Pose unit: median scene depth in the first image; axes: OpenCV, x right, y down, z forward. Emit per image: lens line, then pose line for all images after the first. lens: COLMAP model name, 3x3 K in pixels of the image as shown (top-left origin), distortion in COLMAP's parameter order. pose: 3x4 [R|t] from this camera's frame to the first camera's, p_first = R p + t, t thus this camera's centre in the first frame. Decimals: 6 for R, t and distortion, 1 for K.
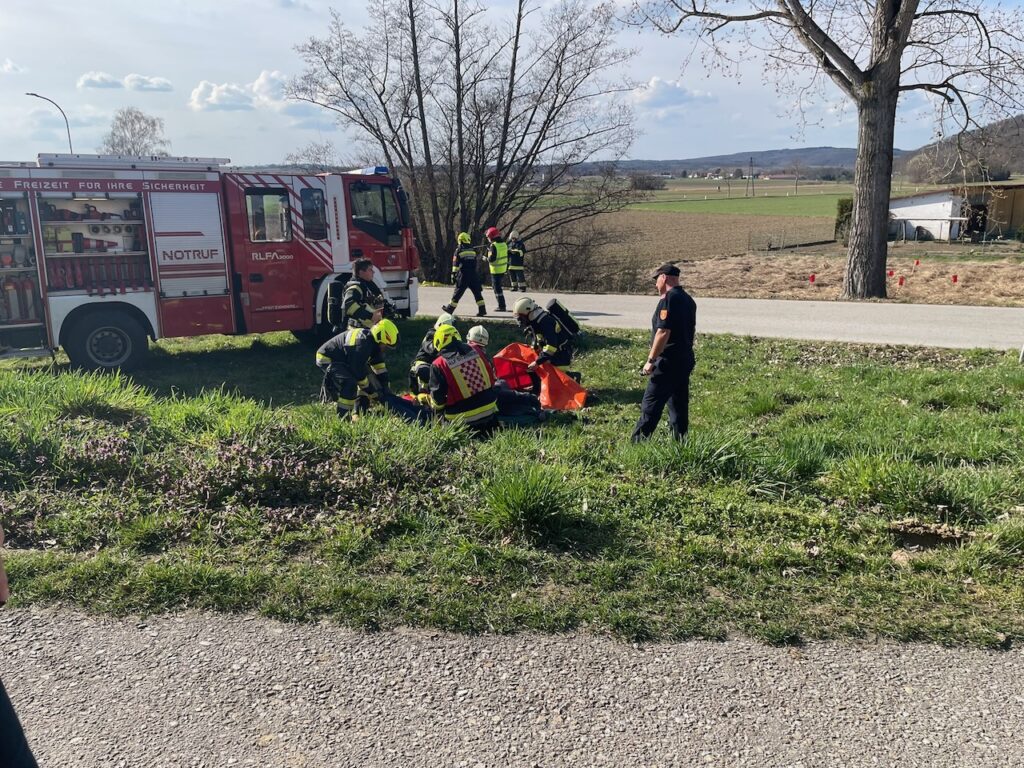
lens RADIAL K [[770.1, 0, 512.3], [0, 770.1, 377.6], [0, 0, 1]] dist [0.085433, -0.114138]
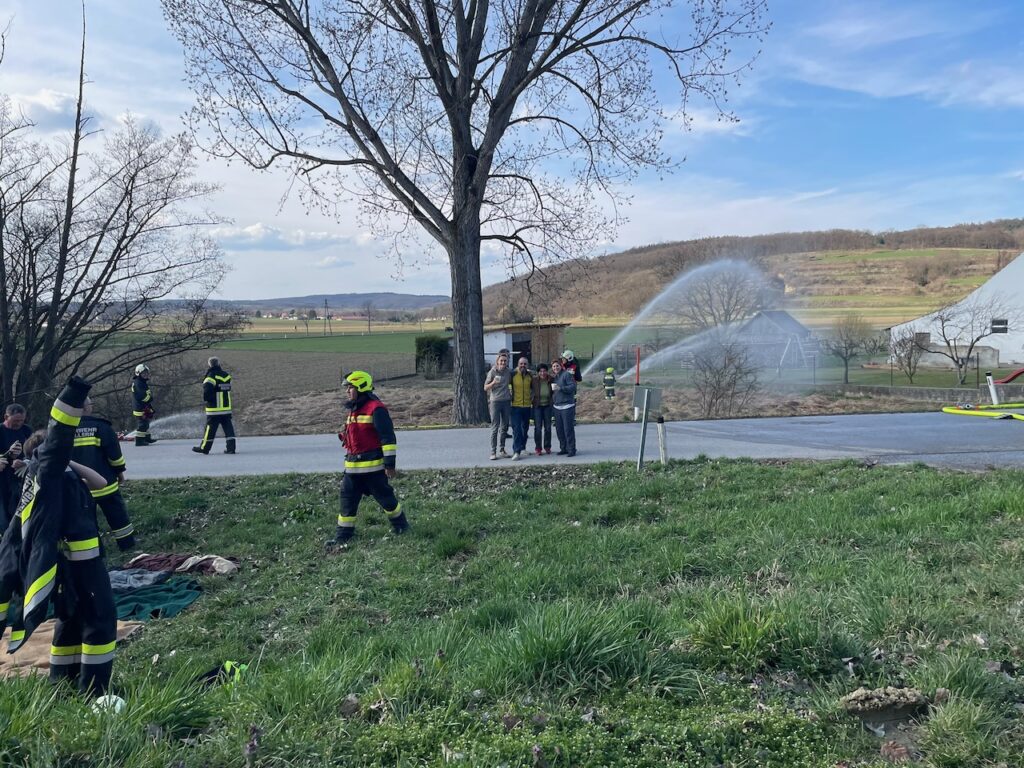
lens RADIAL K [[770.1, 0, 511.8], [0, 770.1, 381.7], [0, 0, 1]] dist [0.085433, -0.114138]
pose [[0.864919, -0.036963, 0.500549, -0.035155], [0.121127, 0.983179, -0.136699, -0.011862], [-0.487077, 0.178863, 0.854847, 0.085552]]
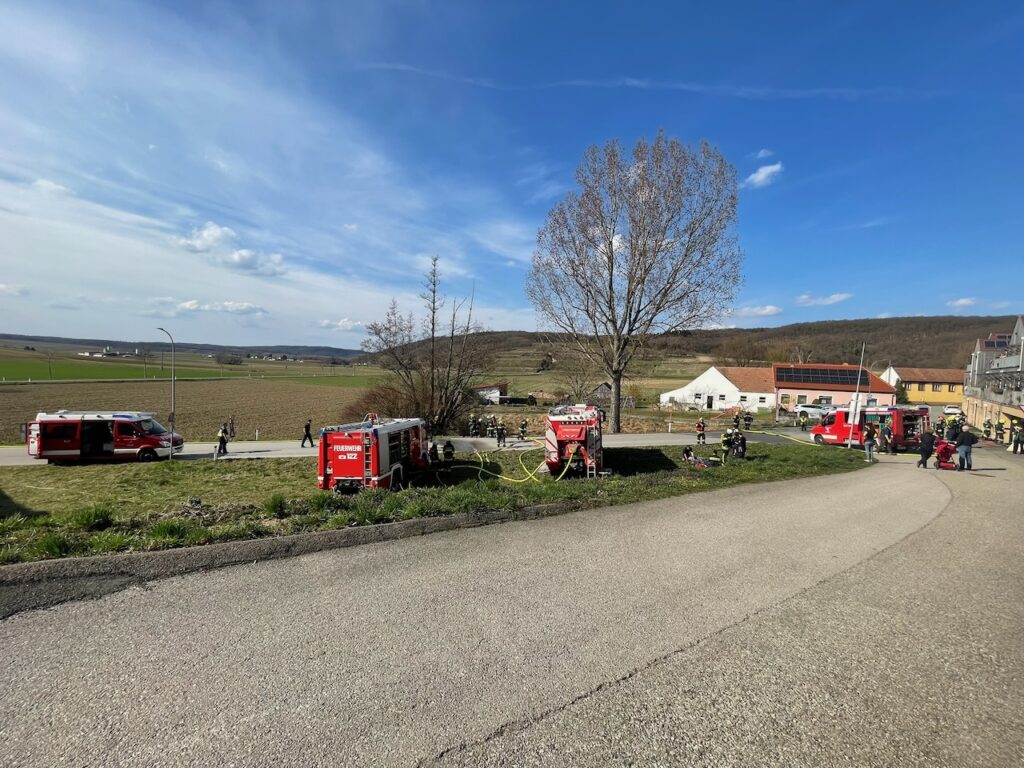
lens RADIAL K [[417.1, 0, 517.9], [0, 417.1, 387.4], [0, 0, 1]] dist [0.001756, 0.000109]
pose [[0.692385, 0.013501, 0.721402, -1.600343], [0.124105, 0.982696, -0.137505, -0.131131], [-0.710775, 0.184735, 0.678728, 0.018940]]
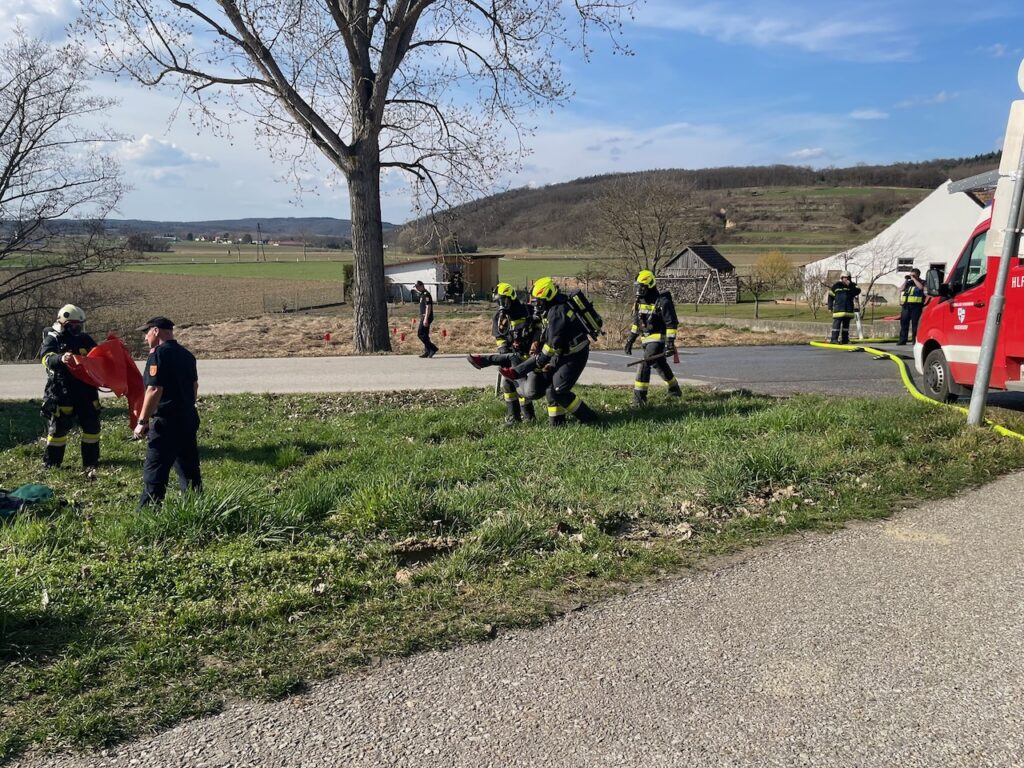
lens RADIAL K [[770.1, 0, 507.6], [0, 770.1, 385.8], [0, 0, 1]] dist [0.085433, -0.114138]
pose [[0.829856, -0.075393, 0.552861, 0.011420], [0.114088, 0.992823, -0.035859, 0.005830], [-0.546189, 0.092833, 0.832502, 0.008452]]
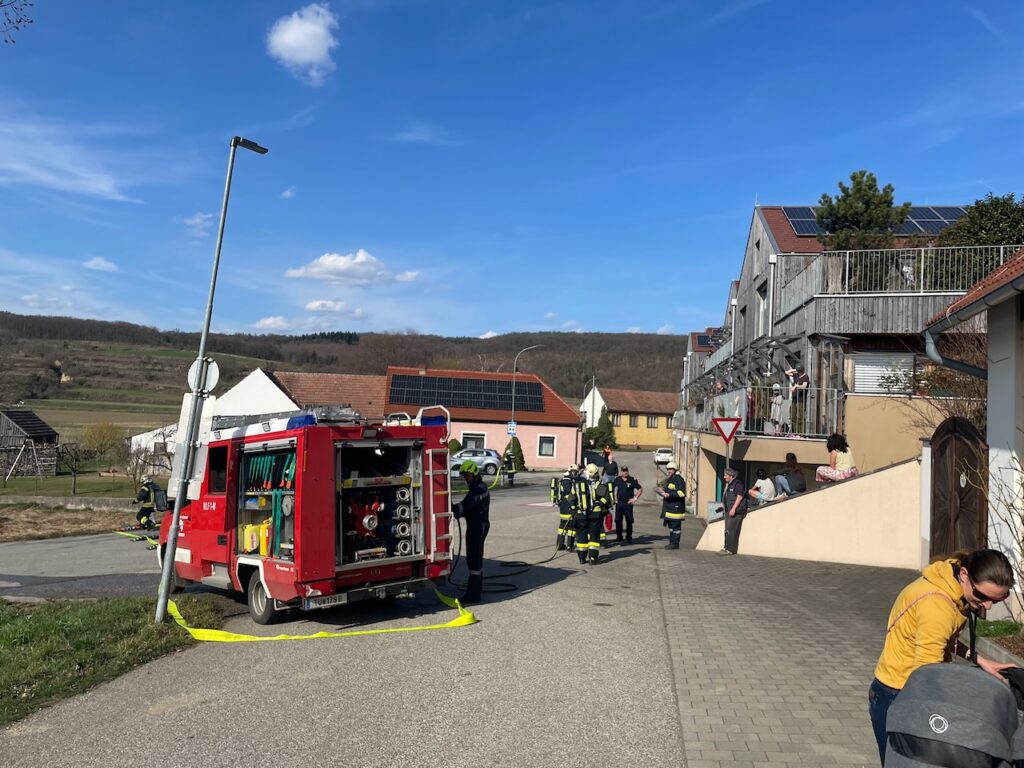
lens RADIAL K [[770.1, 0, 511.9], [0, 770.1, 375.8], [0, 0, 1]] dist [0.085433, -0.114138]
pose [[0.185245, 0.085481, 0.978967, -0.094940], [0.188876, 0.974538, -0.120835, -0.019844], [-0.964370, 0.207288, 0.164383, -0.179962]]
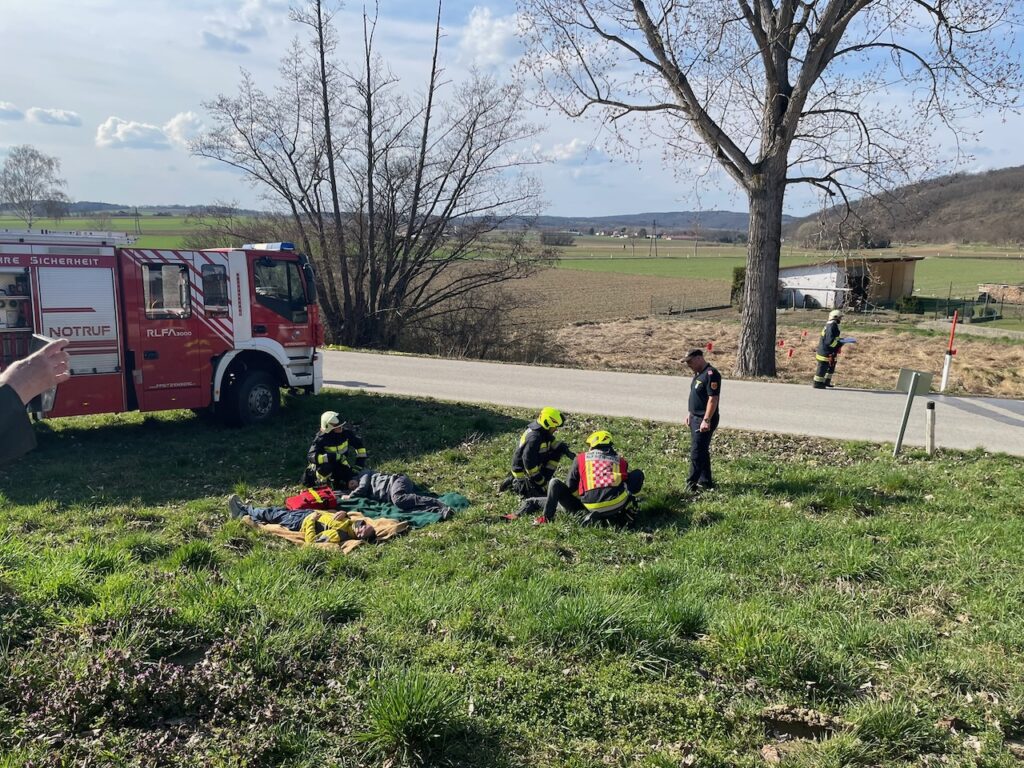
lens RADIAL K [[770.1, 0, 503.3], [0, 770.1, 387.9], [0, 0, 1]] dist [0.085433, -0.114138]
pose [[0.994421, 0.015670, 0.104313, 0.004499], [-0.010410, 0.998656, -0.050779, -0.036728], [-0.104969, 0.049410, 0.993247, -0.004843]]
